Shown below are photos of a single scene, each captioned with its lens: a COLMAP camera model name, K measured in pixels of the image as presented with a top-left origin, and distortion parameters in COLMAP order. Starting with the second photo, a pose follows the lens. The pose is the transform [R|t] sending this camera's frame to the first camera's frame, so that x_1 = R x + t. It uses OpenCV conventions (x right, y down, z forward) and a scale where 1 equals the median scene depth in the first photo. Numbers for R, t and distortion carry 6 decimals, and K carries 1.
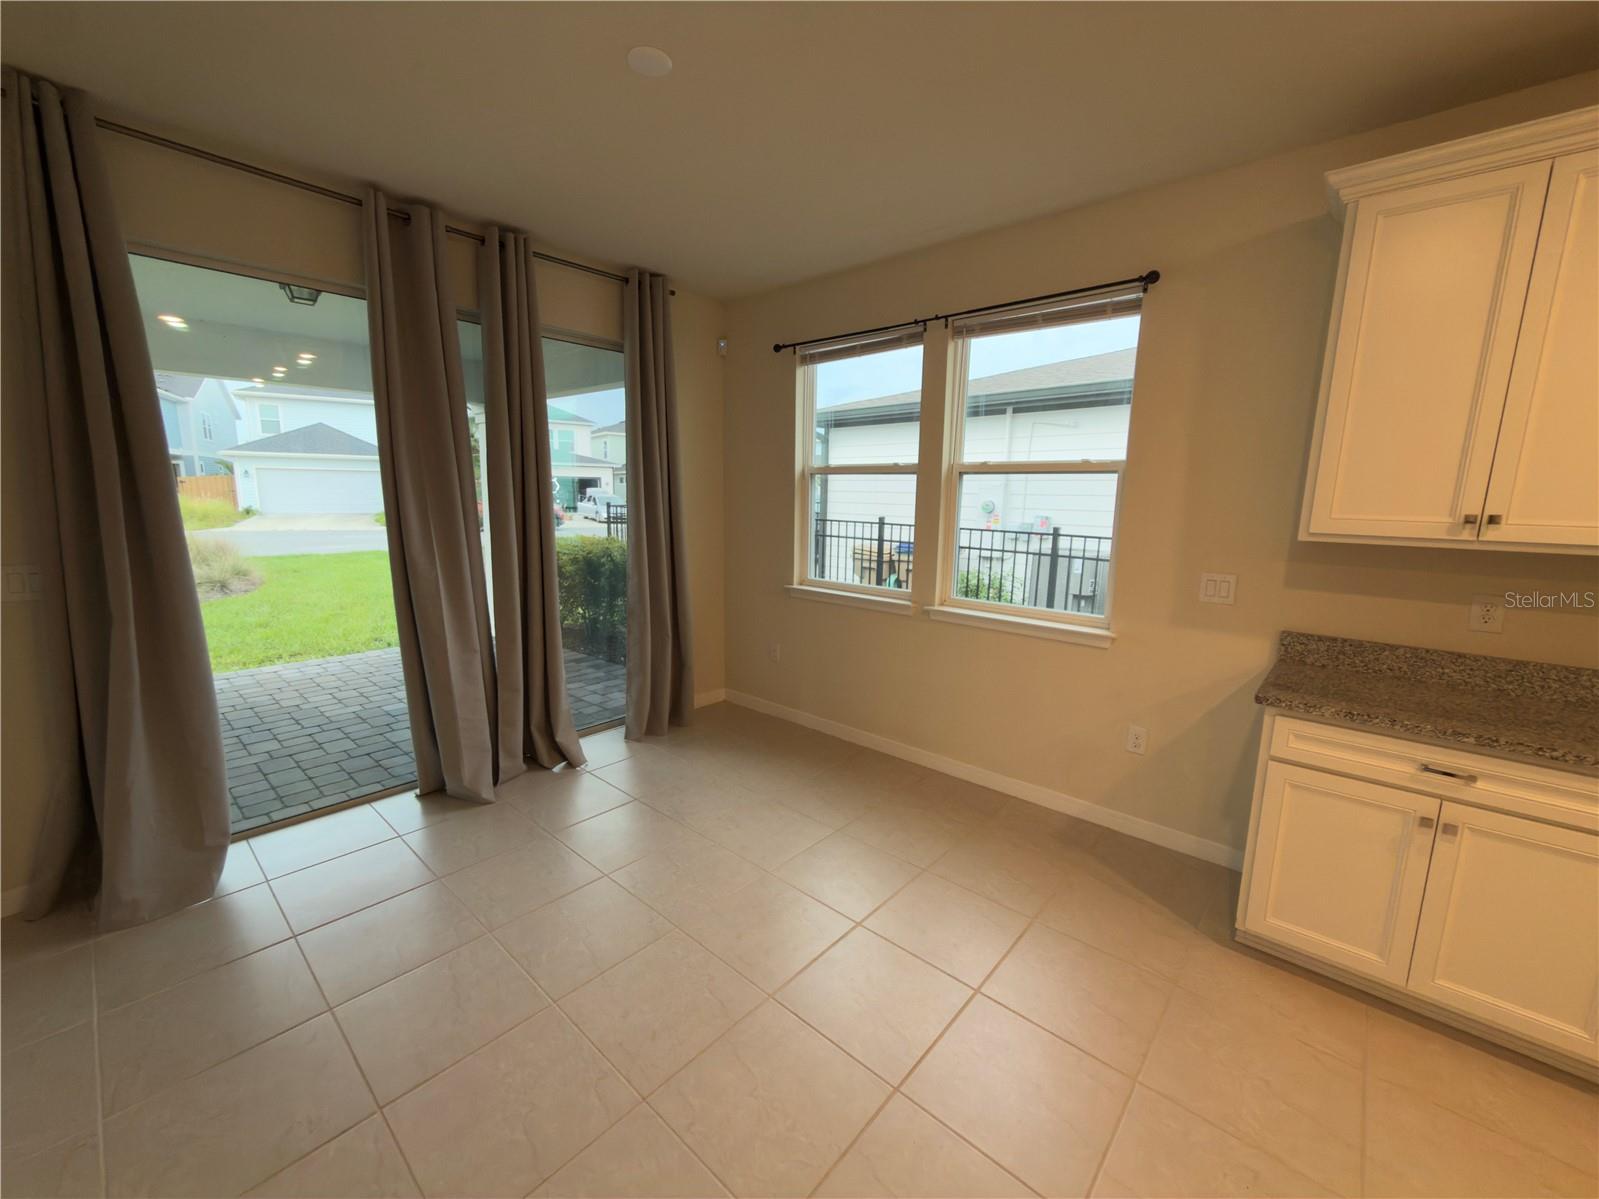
lens RADIAL K [[637.2, 0, 800.6], [0, 637.2, 599.2], [0, 0, 1]] dist [0.003996, 0.000136]
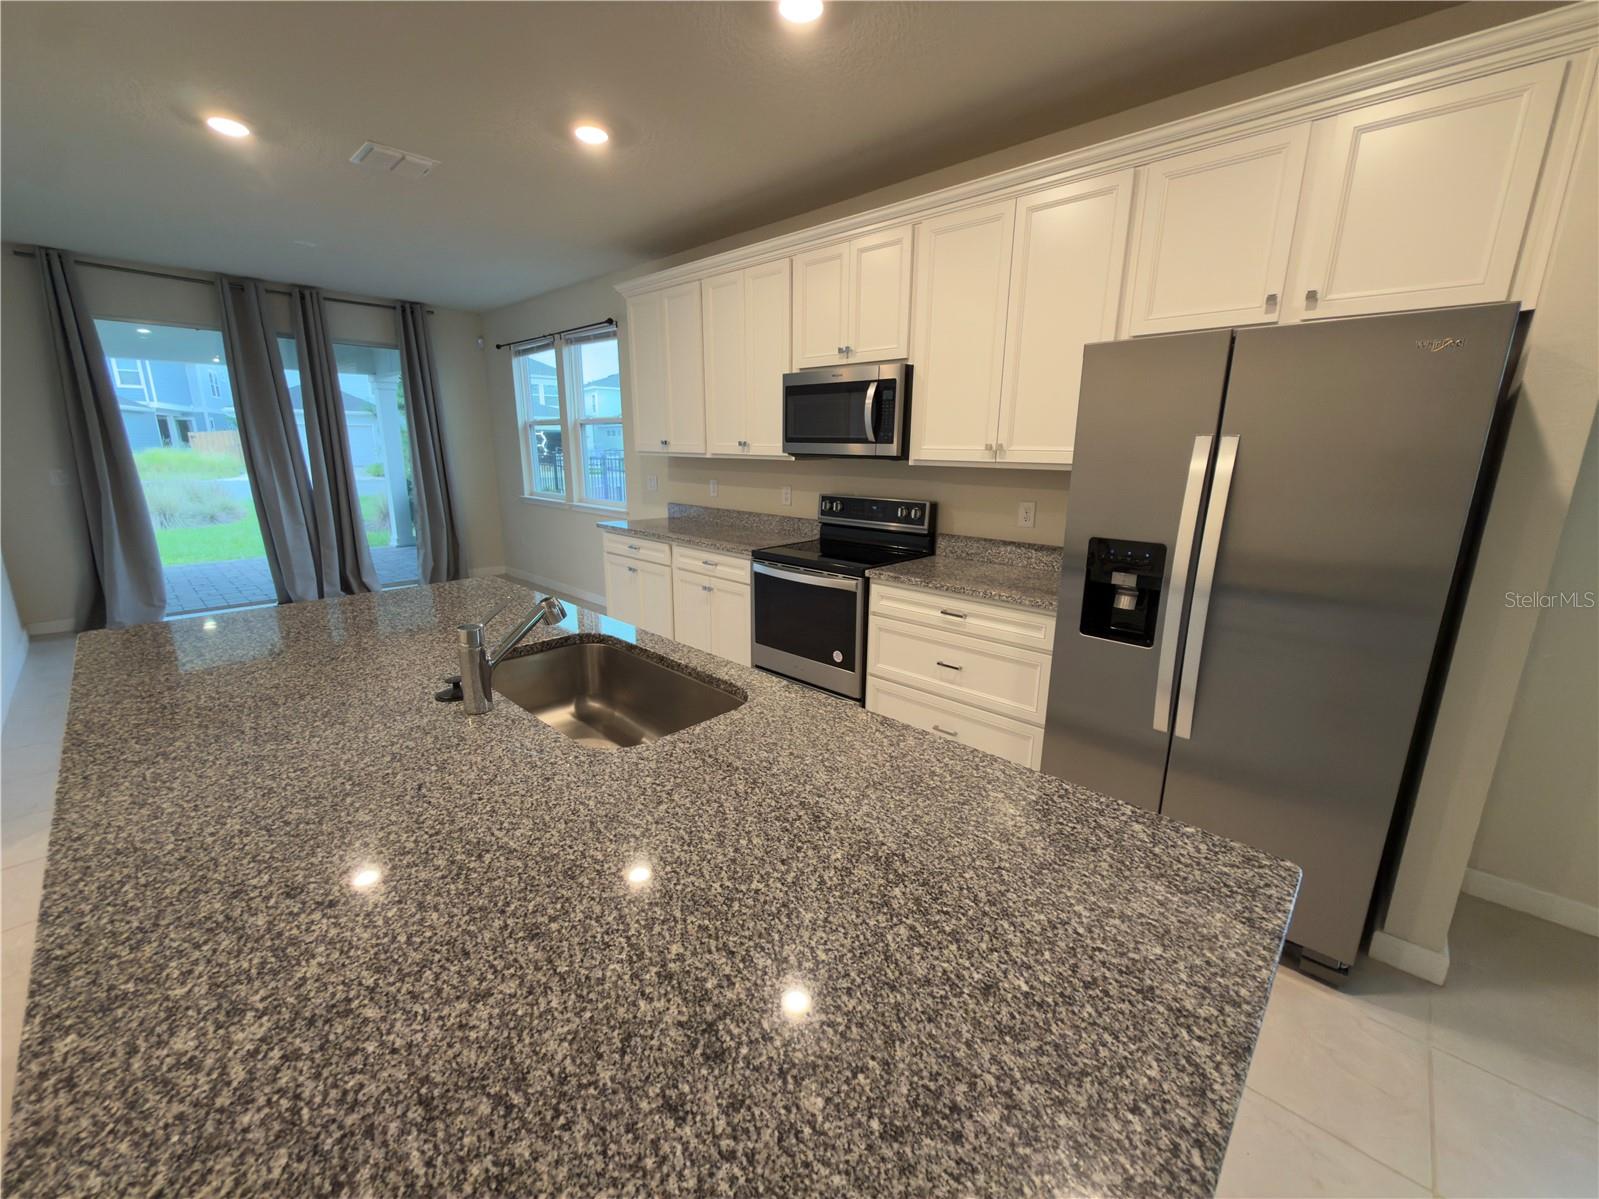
lens RADIAL K [[637.2, 0, 800.9], [0, 637.2, 597.8], [0, 0, 1]] dist [0.003996, 0.000136]
pose [[0.999644, -0.001498, -0.026652, 0.986779], [0.003367, 0.997524, 0.070253, 0.169895], [0.026480, -0.070317, 0.997173, -0.822179]]
